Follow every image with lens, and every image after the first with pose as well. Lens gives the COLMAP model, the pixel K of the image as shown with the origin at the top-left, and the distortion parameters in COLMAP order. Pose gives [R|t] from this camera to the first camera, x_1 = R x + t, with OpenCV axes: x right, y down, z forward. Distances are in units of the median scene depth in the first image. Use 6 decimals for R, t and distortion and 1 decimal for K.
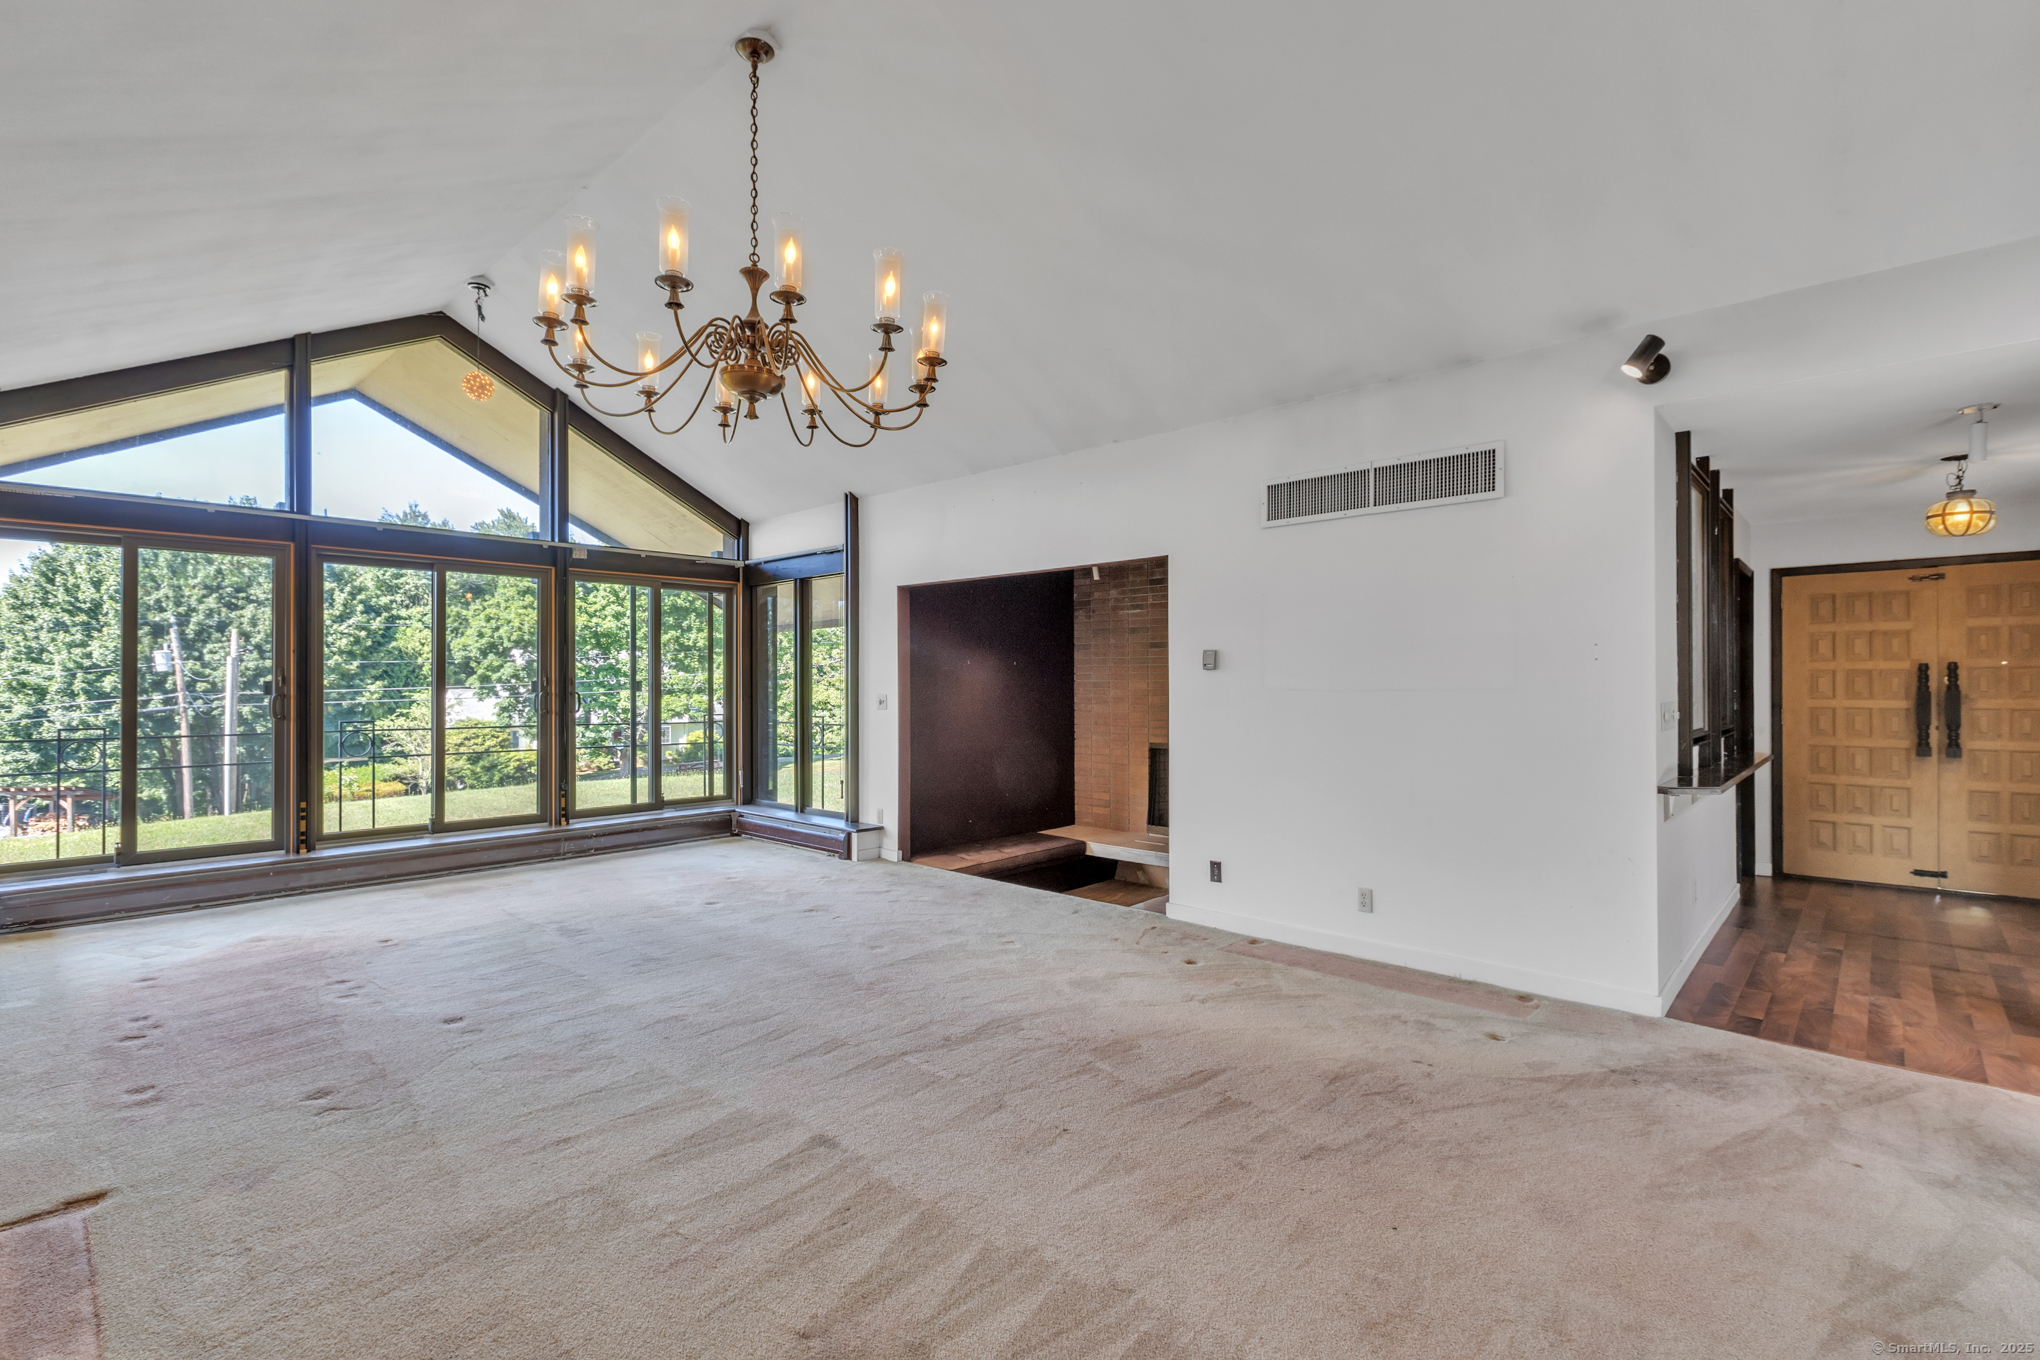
lens RADIAL K [[923.6, 0, 1032.0], [0, 923.6, 680.5], [0, 0, 1]] dist [-0.002617, 0.003335]
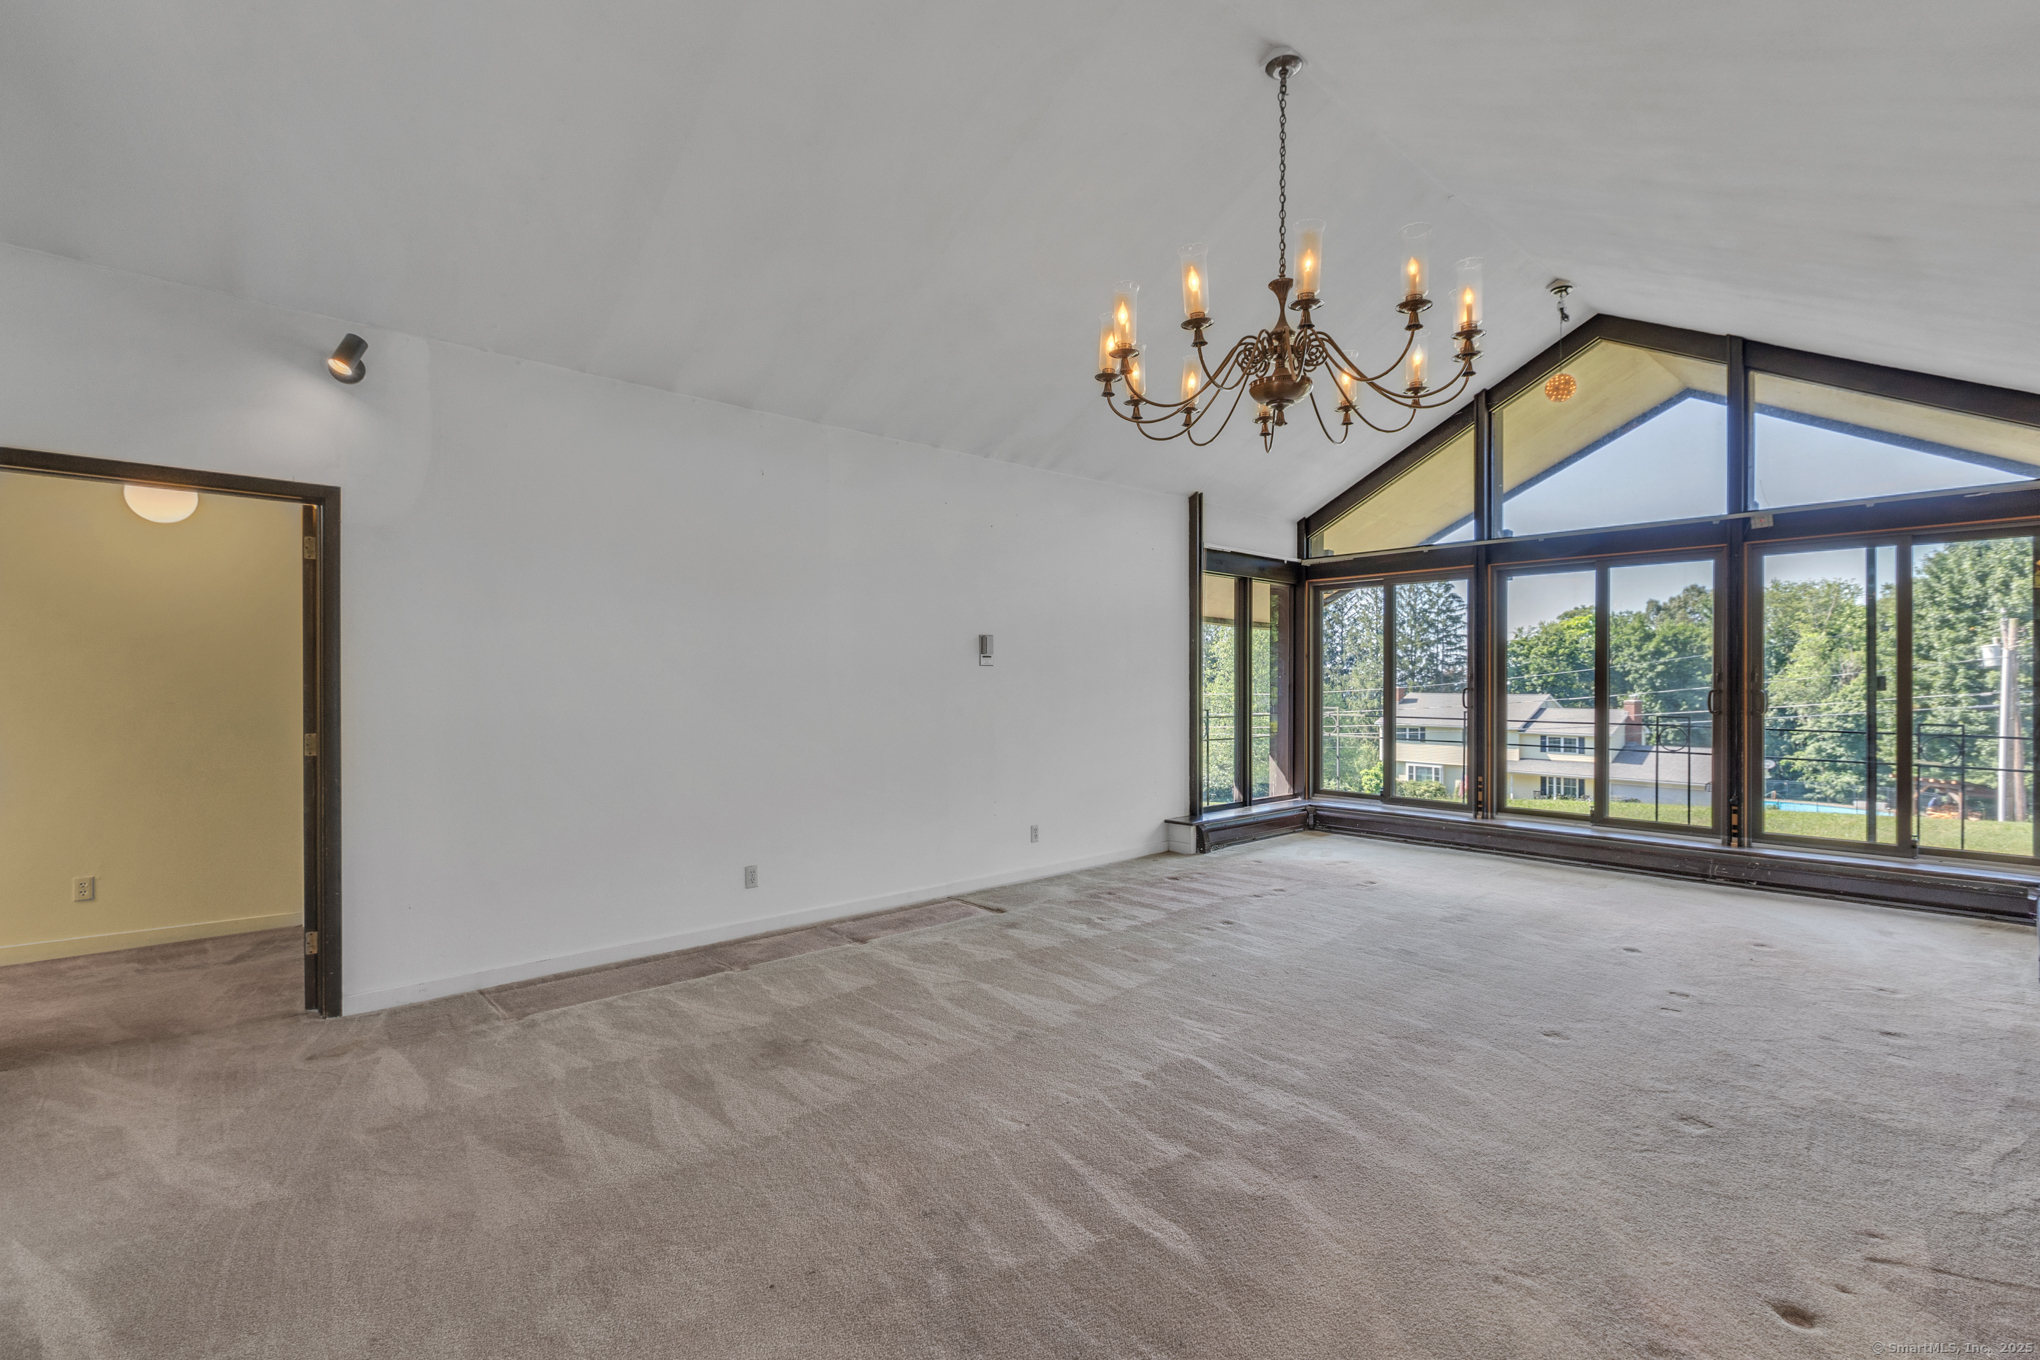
lens RADIAL K [[923.6, 0, 1019.9], [0, 923.6, 681.4], [0, 0, 1]] dist [-0.002617, 0.003335]
pose [[-0.085451, 0.002667, -0.996339, 0.260819], [0.002949, 0.999993, 0.002424, 0.000729], [0.996338, -0.002731, -0.085458, 0.272427]]
